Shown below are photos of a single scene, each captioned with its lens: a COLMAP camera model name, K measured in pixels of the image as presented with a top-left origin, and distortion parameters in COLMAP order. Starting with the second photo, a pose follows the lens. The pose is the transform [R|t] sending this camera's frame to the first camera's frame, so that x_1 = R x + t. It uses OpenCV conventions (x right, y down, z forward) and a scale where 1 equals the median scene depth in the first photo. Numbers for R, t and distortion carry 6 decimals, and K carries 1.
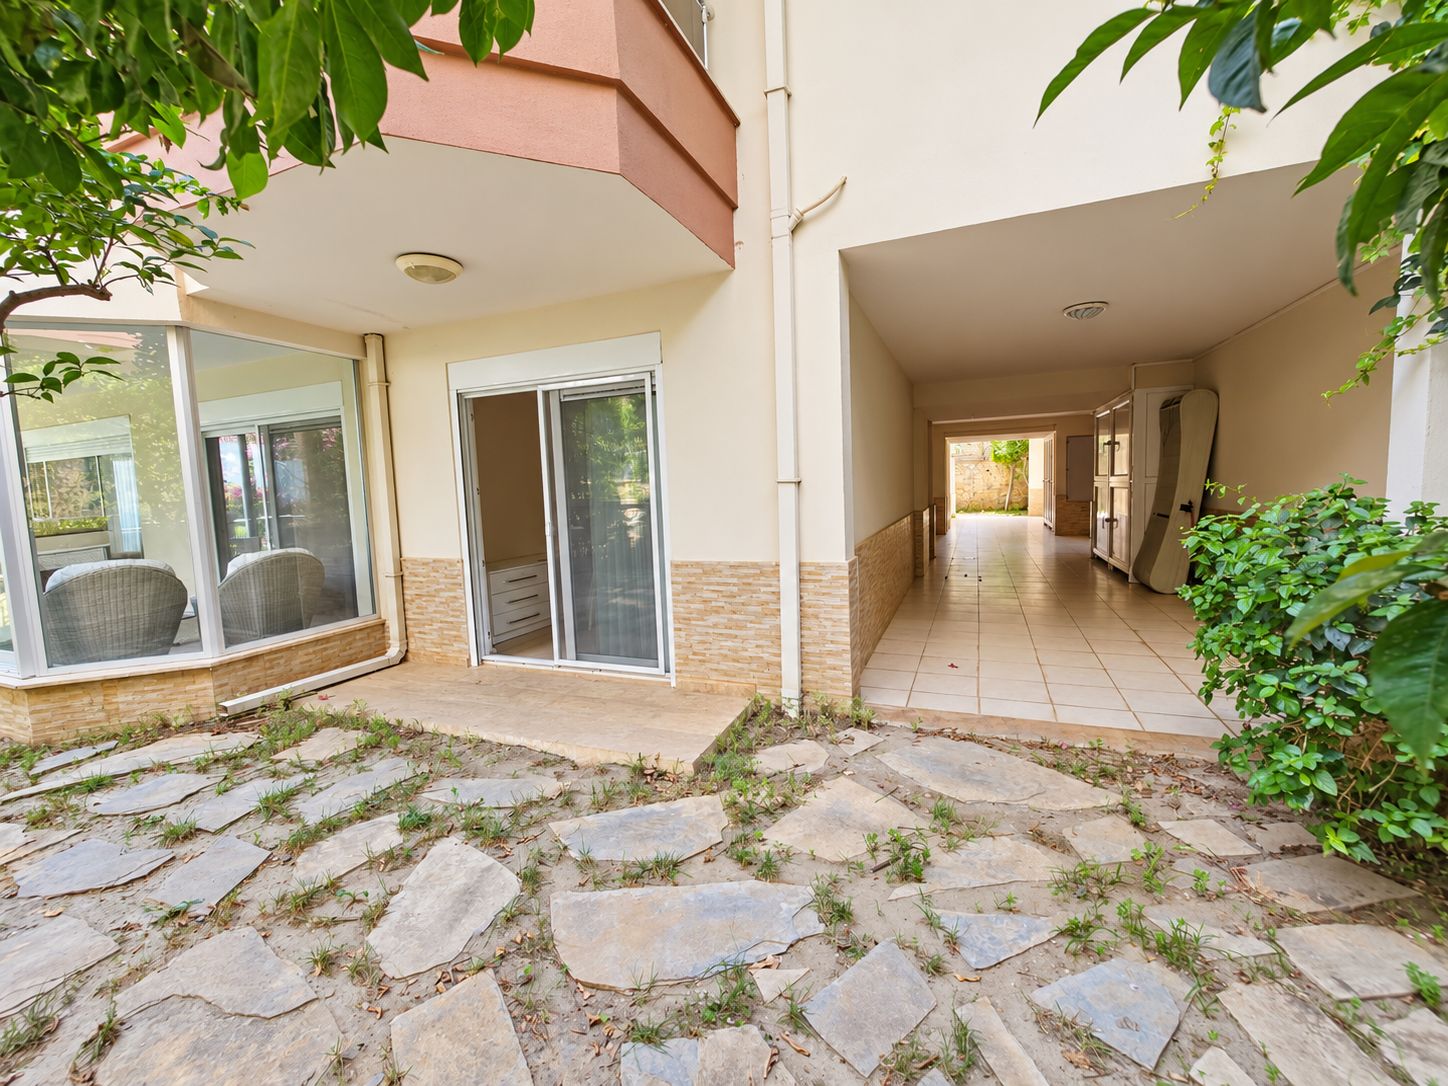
lens RADIAL K [[602.6, 0, 726.3], [0, 602.6, 533.7], [0, 0, 1]] dist [-0.001966, 0.000126]
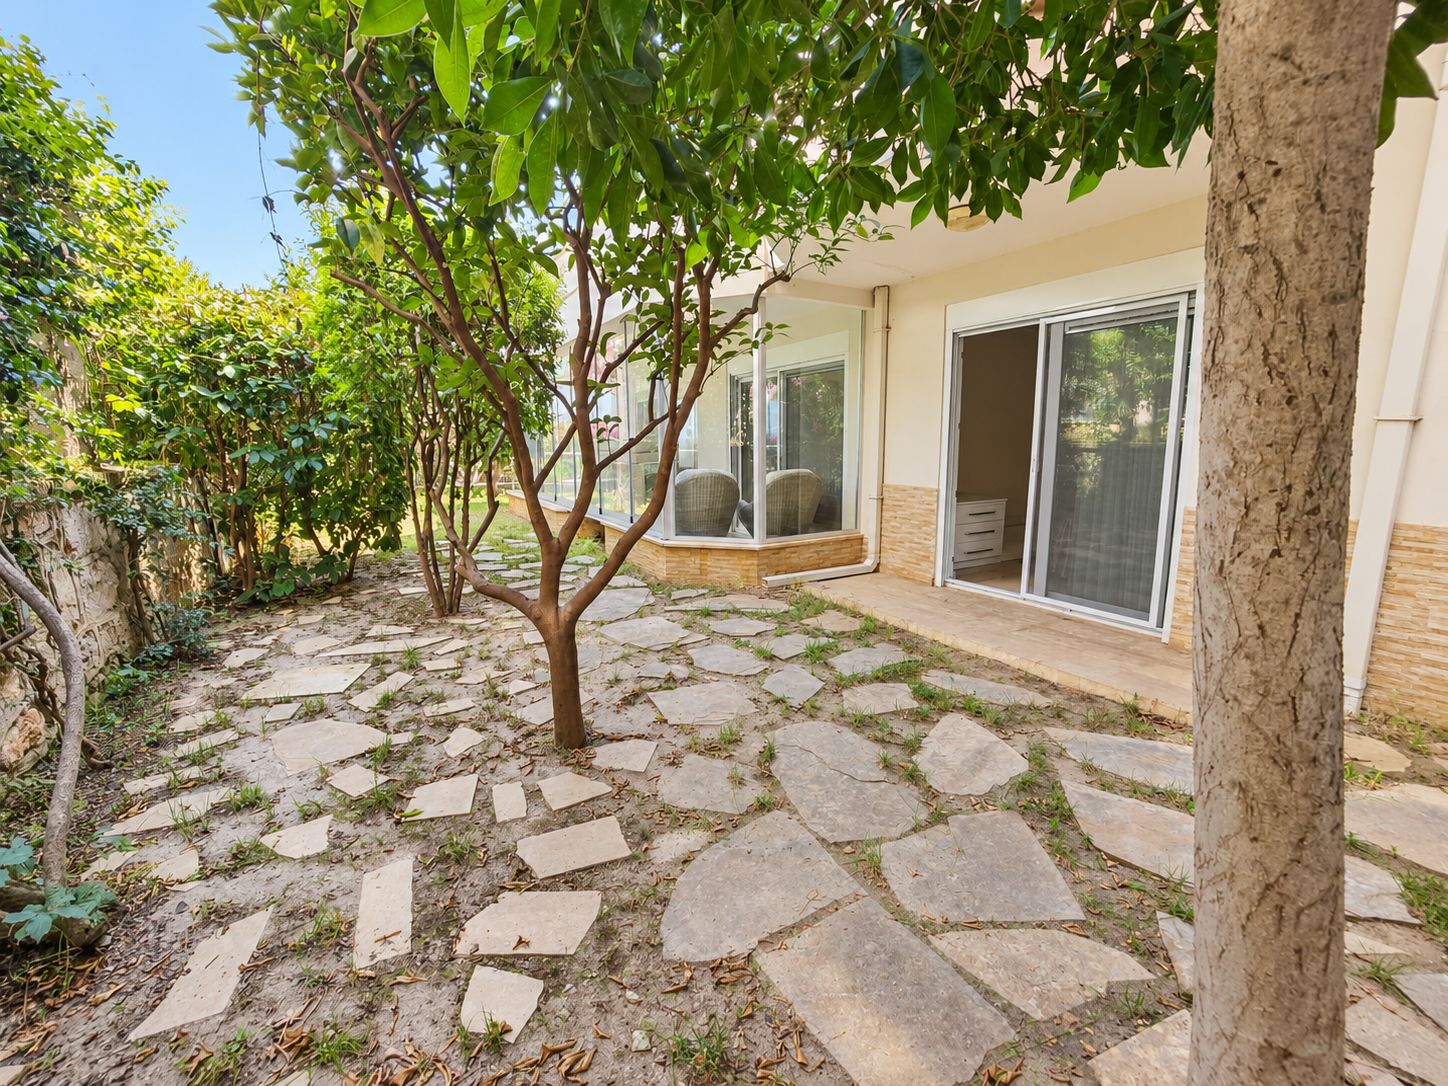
lens RADIAL K [[602.6, 0, 726.3], [0, 602.6, 533.7], [0, 0, 1]] dist [-0.001966, 0.000126]
pose [[0.792587, 0.124358, -0.596943, -0.098116], [-0.067947, 0.990897, 0.116213, 0.028545], [0.605961, -0.051549, 0.793822, -0.146501]]
